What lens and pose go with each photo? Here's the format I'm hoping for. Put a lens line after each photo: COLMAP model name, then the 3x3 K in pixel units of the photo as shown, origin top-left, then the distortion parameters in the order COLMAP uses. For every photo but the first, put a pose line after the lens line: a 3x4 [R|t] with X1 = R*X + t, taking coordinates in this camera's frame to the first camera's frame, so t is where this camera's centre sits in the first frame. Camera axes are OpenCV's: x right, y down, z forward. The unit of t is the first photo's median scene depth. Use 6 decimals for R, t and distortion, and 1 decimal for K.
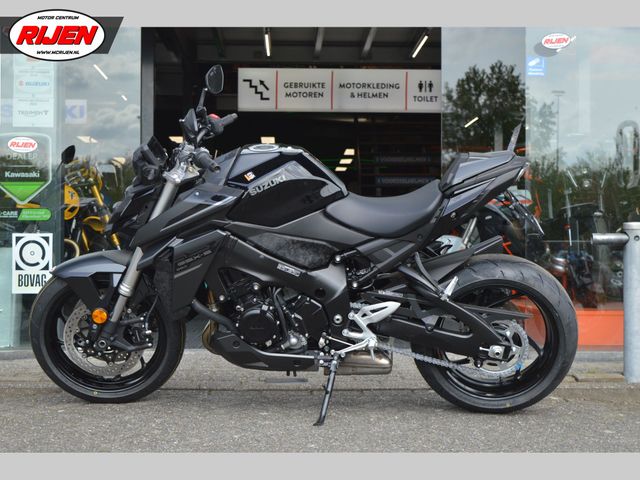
lens RADIAL K [[1203.2, 0, 318.1], [0, 1203.2, 240.0], [0, 0, 1]] dist [0.007134, 0.000000]
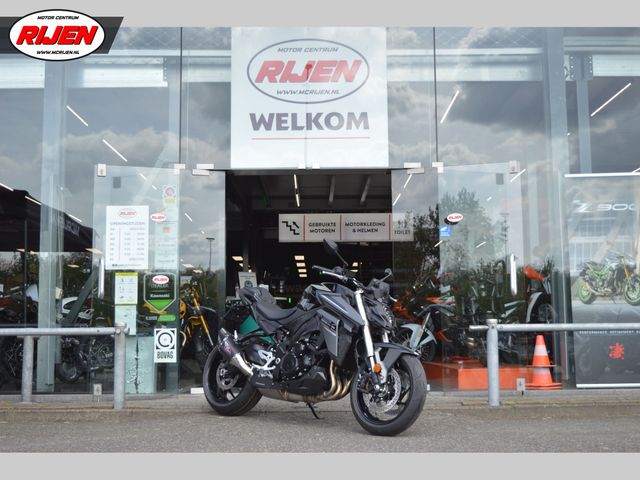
lens RADIAL K [[898.9, 0, 321.5], [0, 898.9, 237.3], [0, 0, 1]] dist [-0.040256, 0.000000]
pose [[0.999712, -0.015256, -0.018499, 0.027313], [0.013421, 0.995334, -0.095551, -0.012401], [0.019870, 0.095276, 0.995253, -0.419757]]
